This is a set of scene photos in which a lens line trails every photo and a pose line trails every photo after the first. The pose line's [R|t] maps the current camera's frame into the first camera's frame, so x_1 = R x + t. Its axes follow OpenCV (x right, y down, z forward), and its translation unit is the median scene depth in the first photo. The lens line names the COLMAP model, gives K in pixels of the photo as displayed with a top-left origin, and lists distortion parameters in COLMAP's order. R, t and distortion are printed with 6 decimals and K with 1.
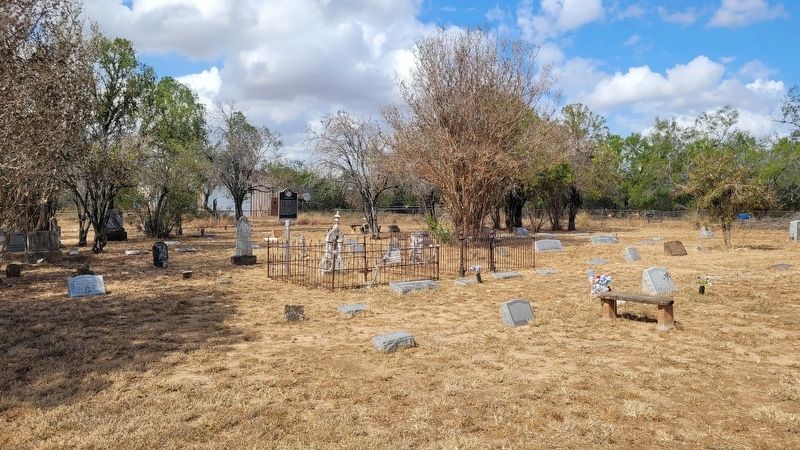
lens RADIAL K [[621.5, 0, 400.4], [0, 621.5, 214.9], [0, 0, 1]] dist [0.050445, -0.009389]
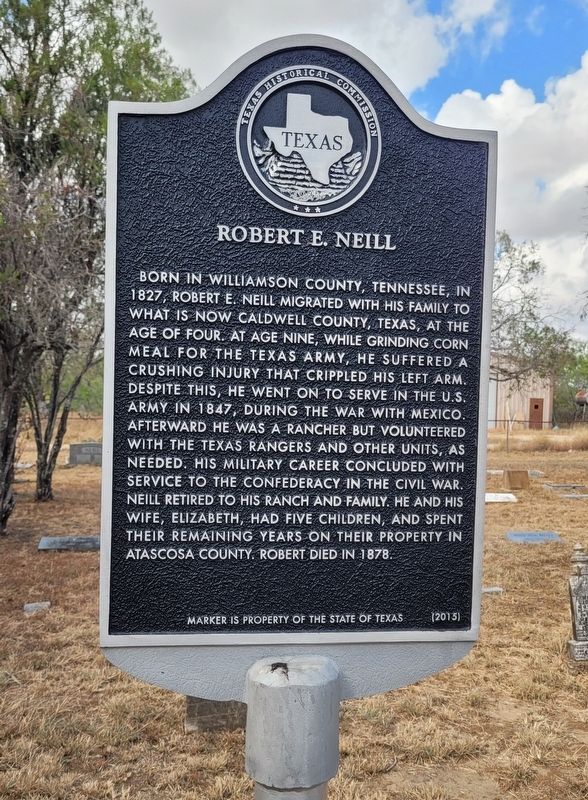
lens RADIAL K [[816.3, 0, 292.6], [0, 816.3, 418.0], [0, 0, 1]] dist [0.008919, 0.017079]
pose [[0.878053, 0.021375, -0.478086, -0.093470], [-0.024855, 0.999691, -0.000953, -0.007499], [0.477918, 0.012720, 0.878313, 0.592038]]
